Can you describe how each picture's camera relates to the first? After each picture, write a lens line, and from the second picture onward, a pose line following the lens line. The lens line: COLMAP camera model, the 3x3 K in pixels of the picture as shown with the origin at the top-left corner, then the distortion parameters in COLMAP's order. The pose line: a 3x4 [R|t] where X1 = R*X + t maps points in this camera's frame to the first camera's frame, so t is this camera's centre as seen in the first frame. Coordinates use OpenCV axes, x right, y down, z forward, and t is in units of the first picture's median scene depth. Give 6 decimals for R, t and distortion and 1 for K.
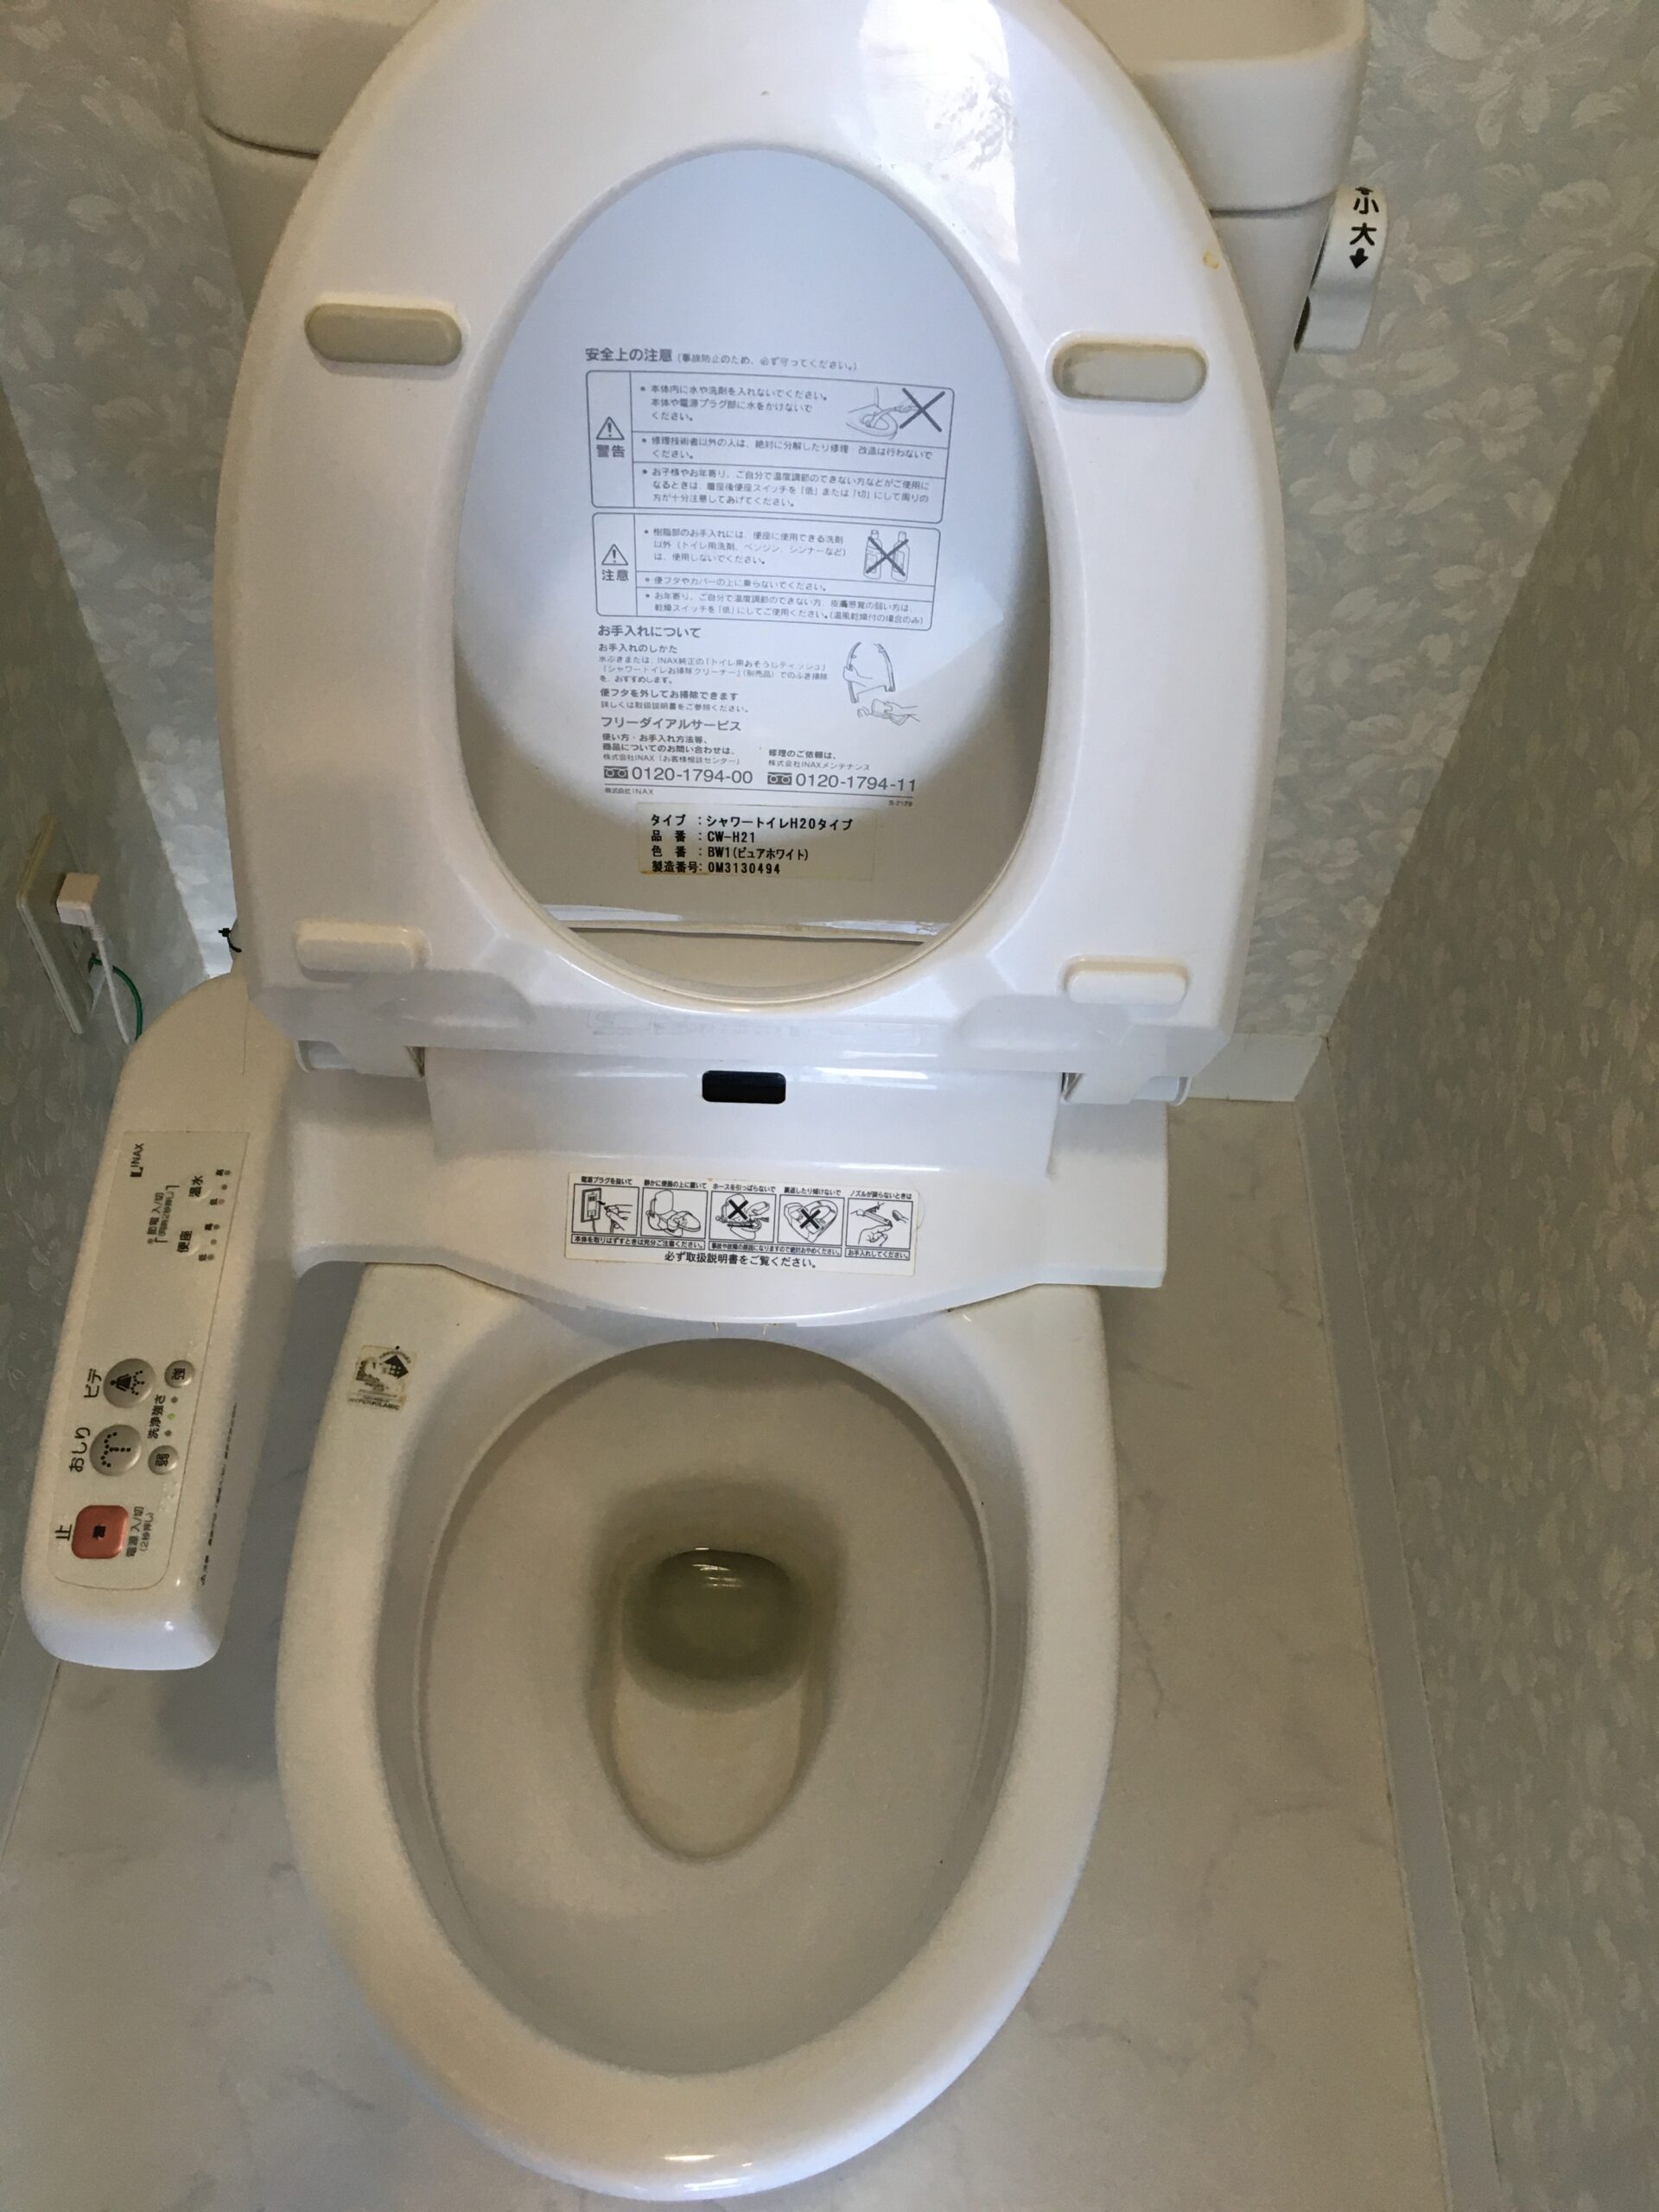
lens RADIAL K [[1878.5, 0, 836.9], [0, 1878.5, 1100.2], [0, 0, 1]] dist [0.039414, -0.050672]
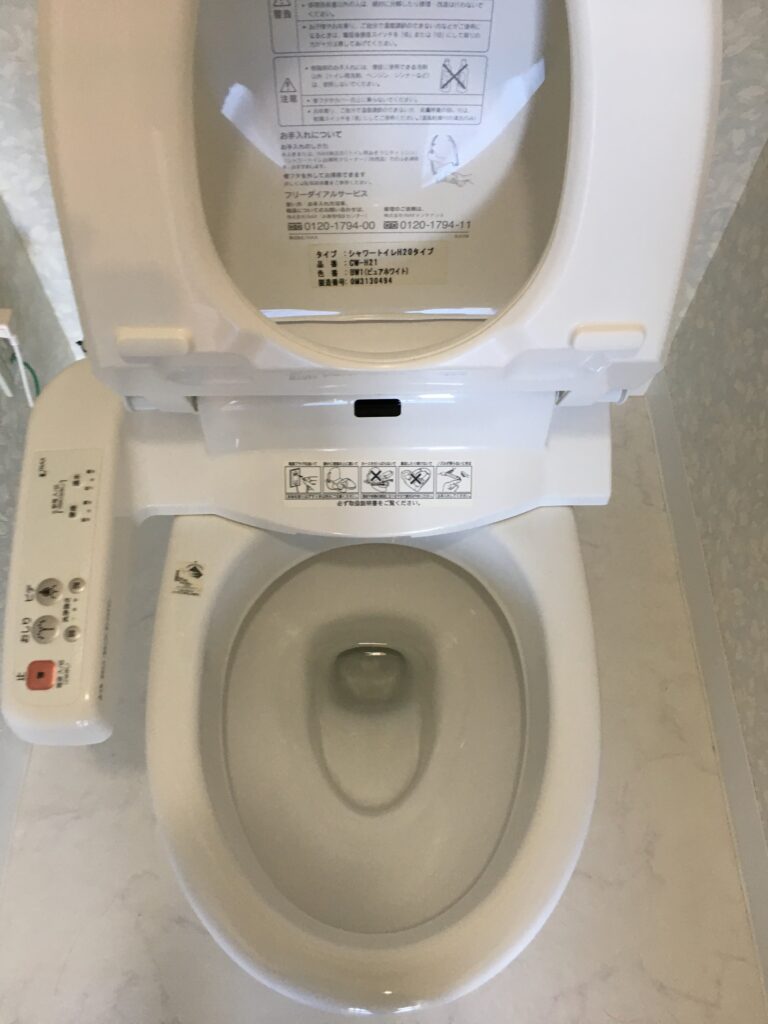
lens RADIAL K [[869.6, 0, 385.2], [0, 869.6, 517.0], [0, 0, 1]] dist [0.039414, -0.050672]
pose [[0.998457, -0.054851, -0.008601, -0.040189], [0.055505, 0.989897, 0.130474, -0.011961], [0.001358, -0.130750, 0.991414, 0.169224]]
